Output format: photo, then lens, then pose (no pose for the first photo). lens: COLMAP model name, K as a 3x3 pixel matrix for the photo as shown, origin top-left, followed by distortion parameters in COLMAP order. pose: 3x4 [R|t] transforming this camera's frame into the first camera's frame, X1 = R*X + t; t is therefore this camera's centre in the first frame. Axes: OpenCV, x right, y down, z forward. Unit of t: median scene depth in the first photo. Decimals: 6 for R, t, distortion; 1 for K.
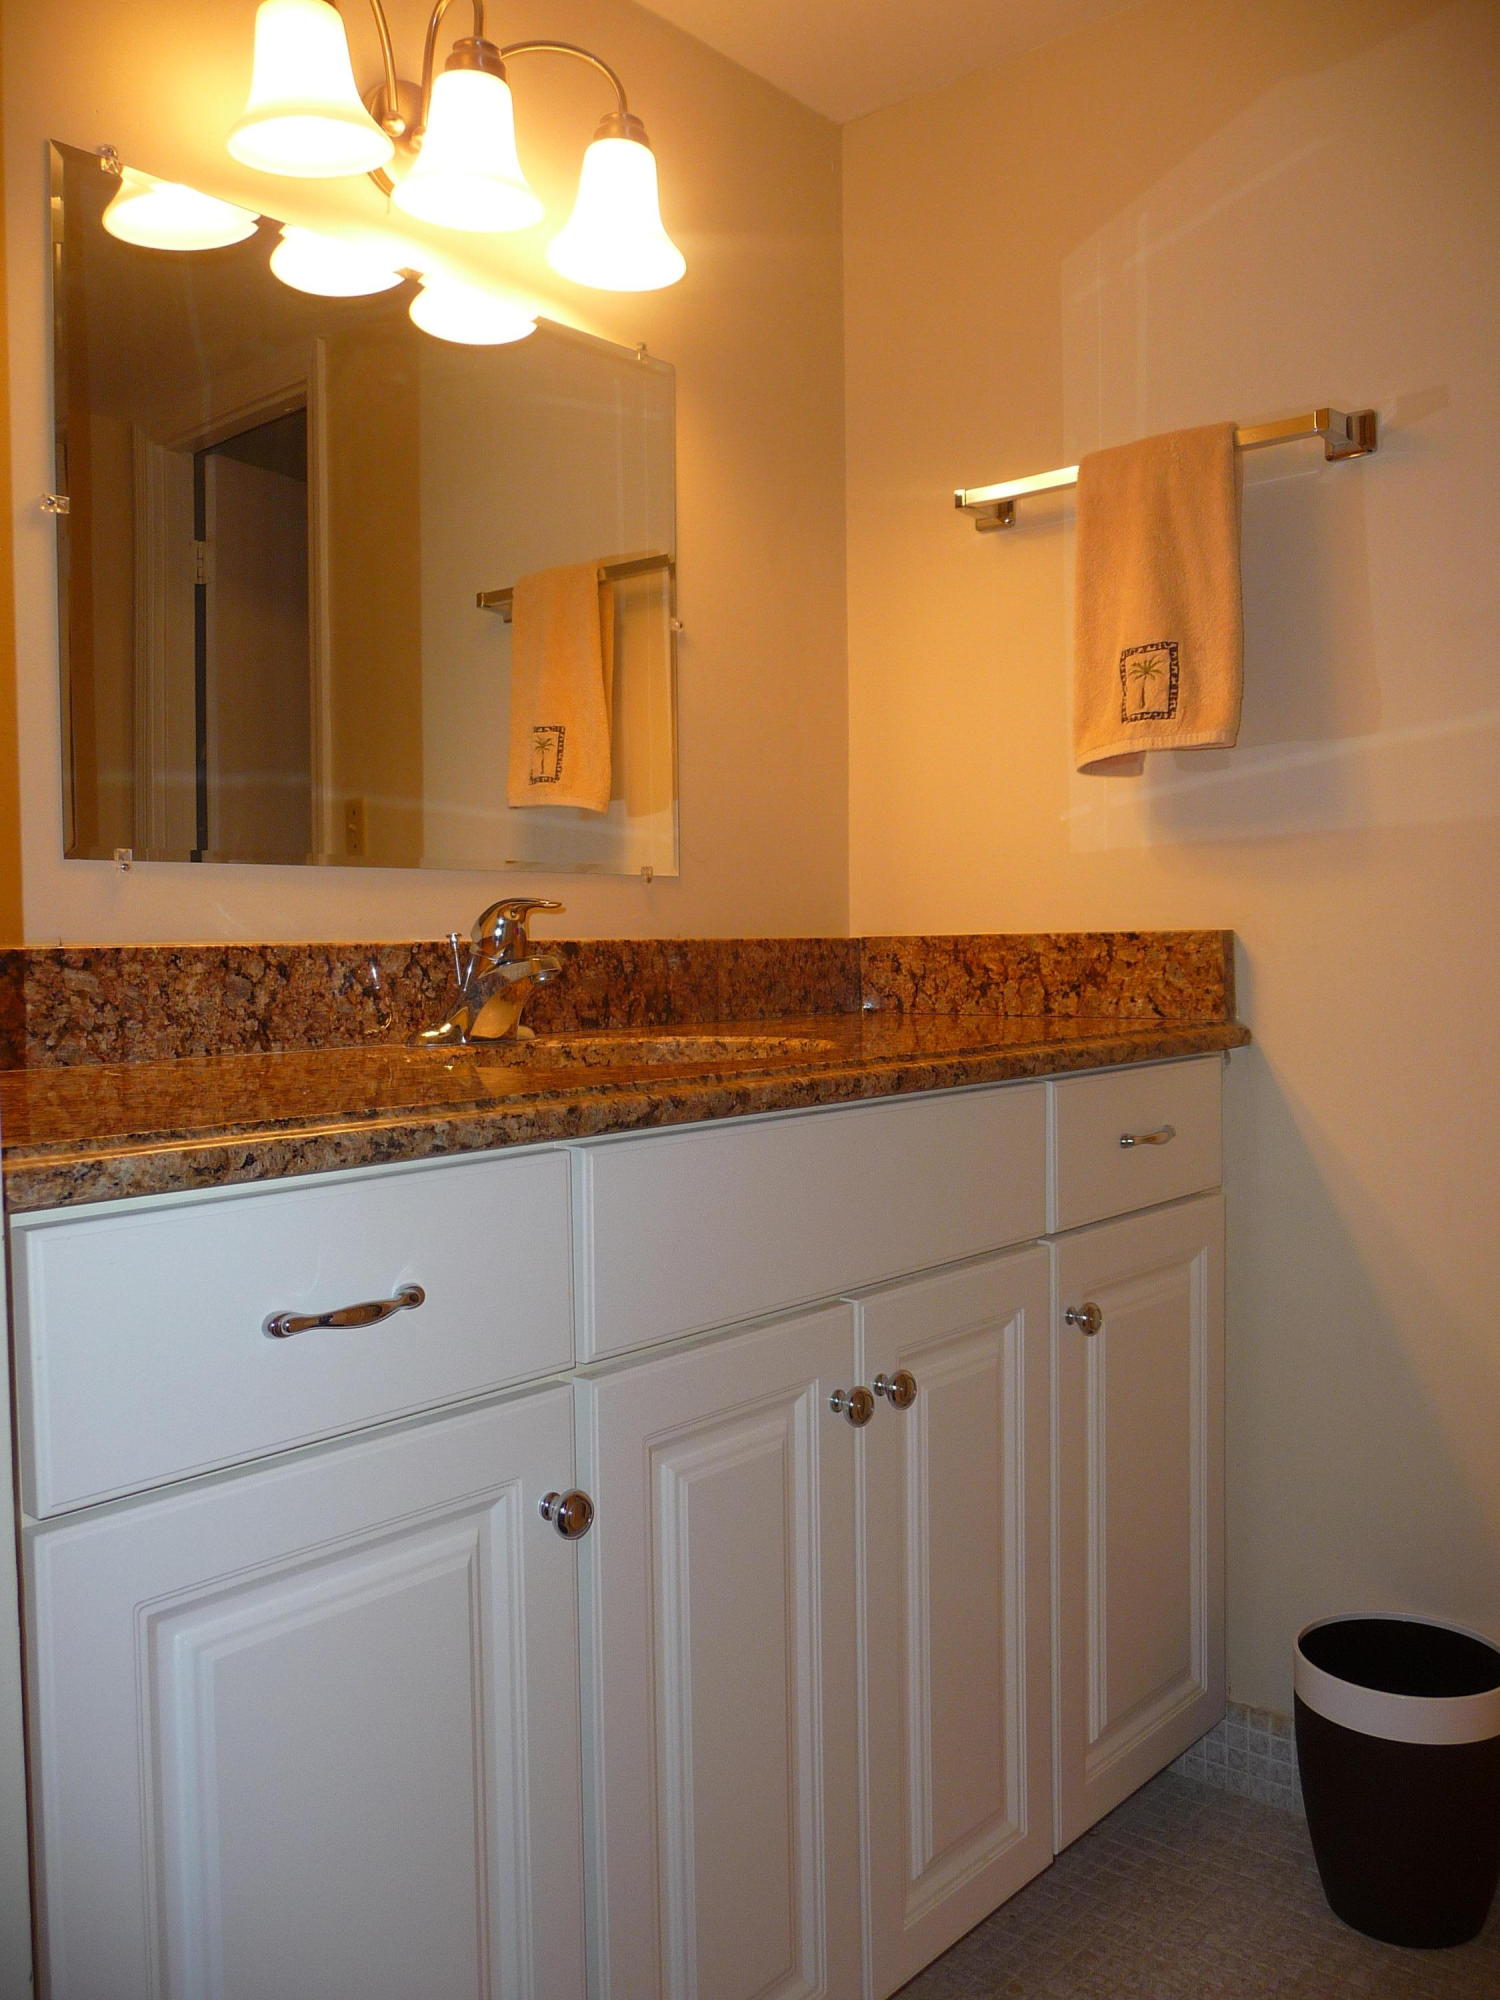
lens RADIAL K [[1635.6, 0, 757.9], [0, 1635.6, 1006.6], [0, 0, 1]] dist [-0.032957, 0.050516]
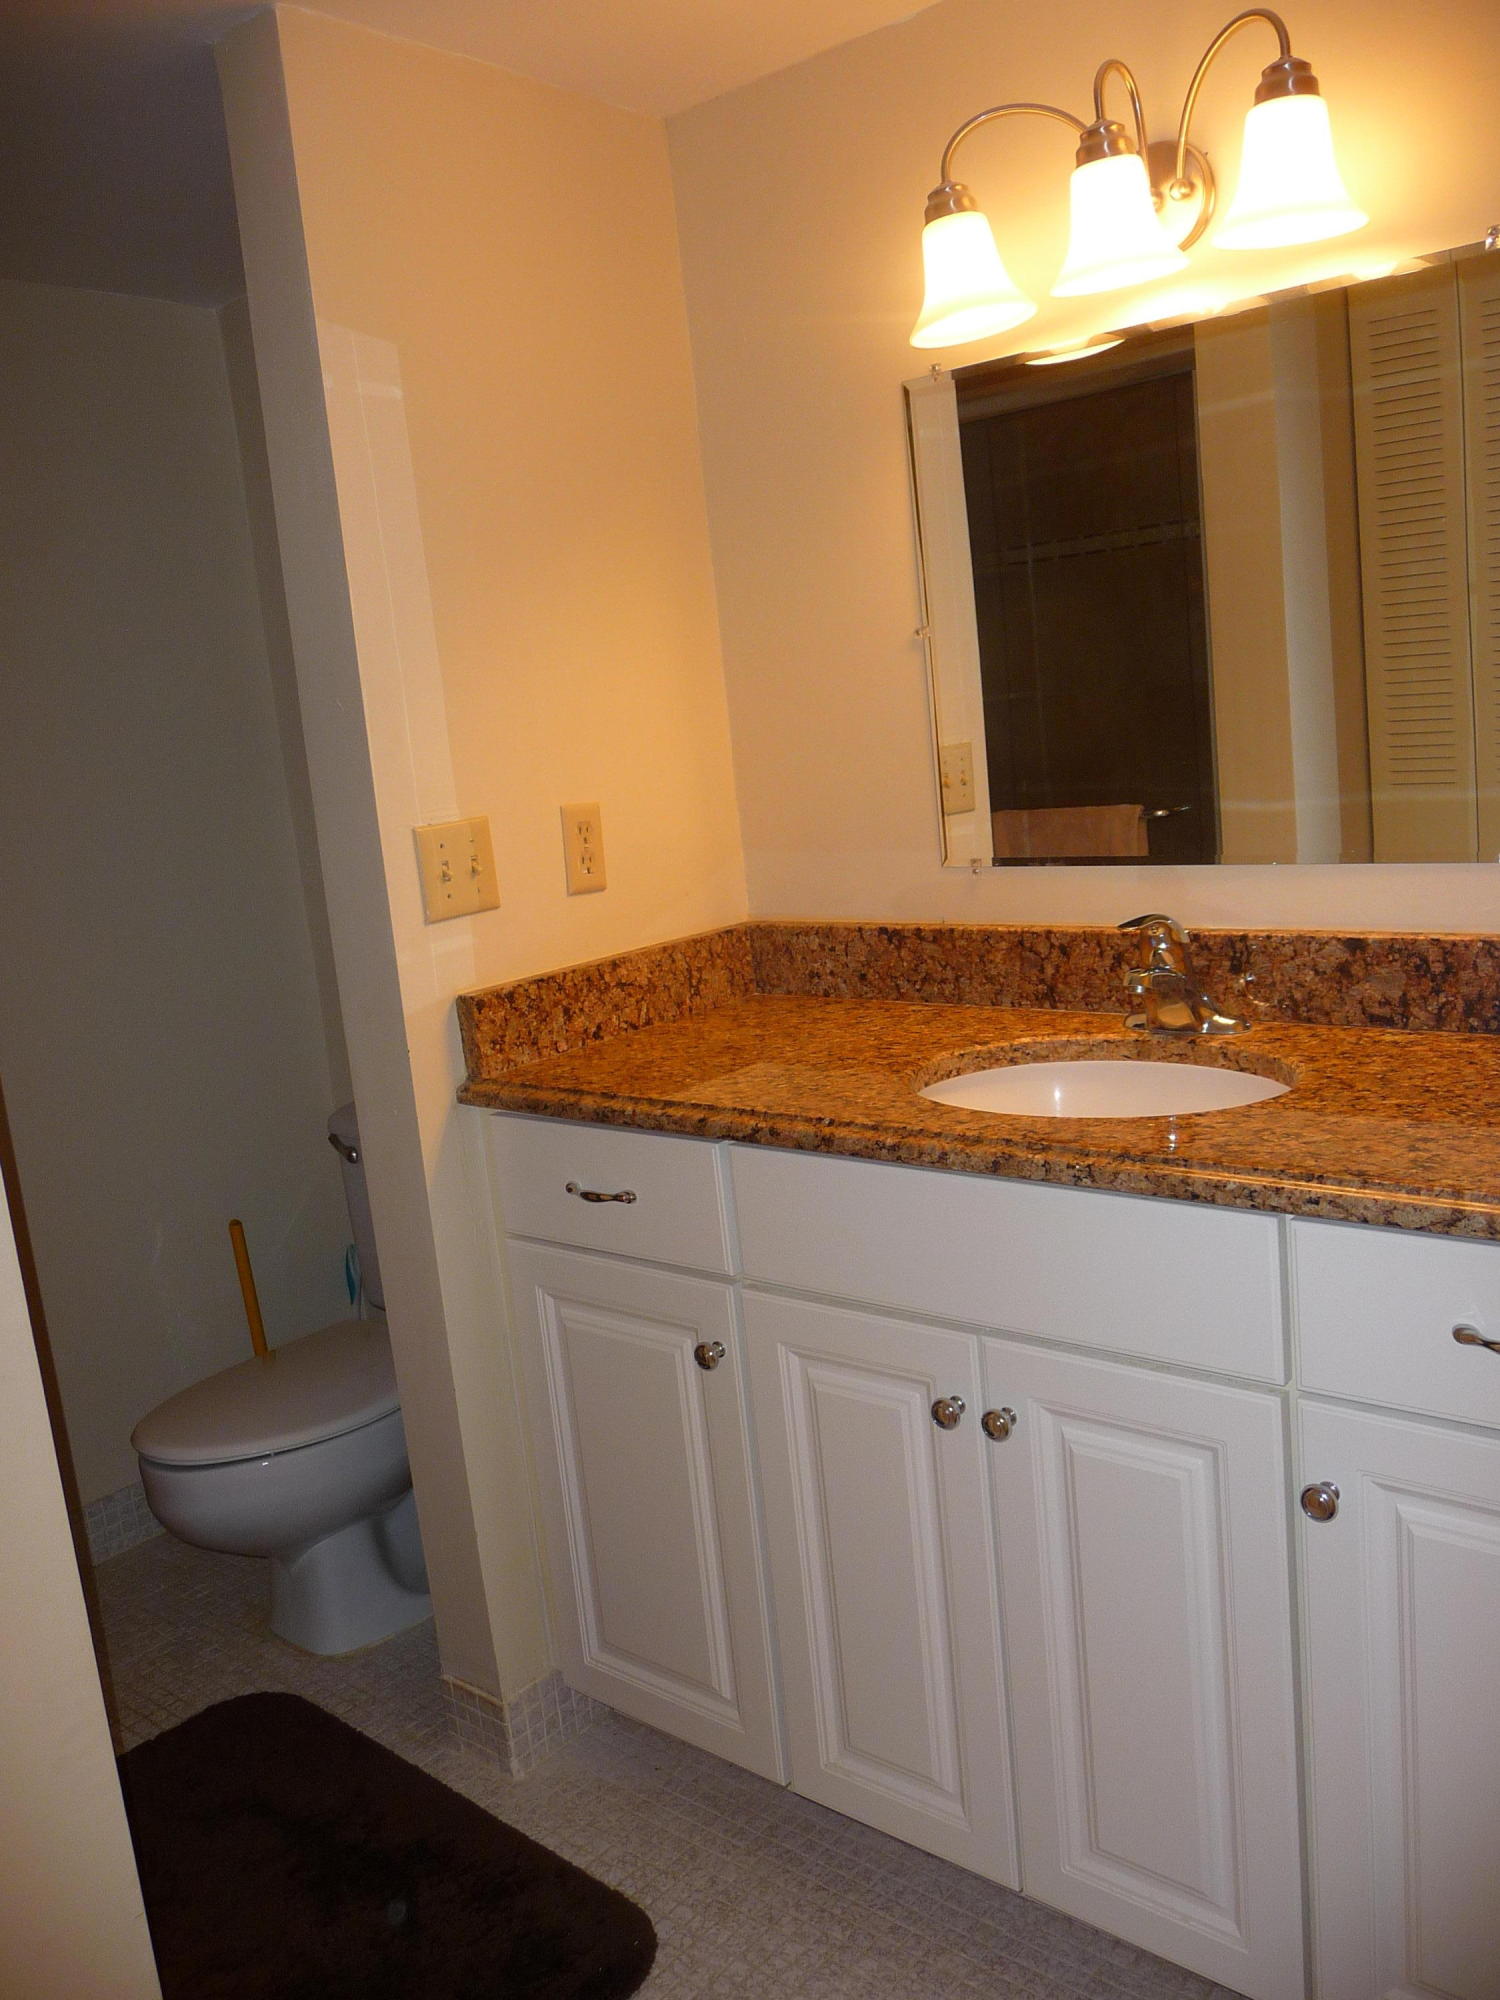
lens RADIAL K [[1635.6, 0, 737.1], [0, 1635.6, 995.2], [0, 0, 1]] dist [-0.032957, 0.050516]
pose [[0.017281, 0.188554, -0.981911, 1.017508], [0.055174, 0.980381, 0.189232, -0.253561], [0.998327, -0.057445, 0.006538, 0.733557]]
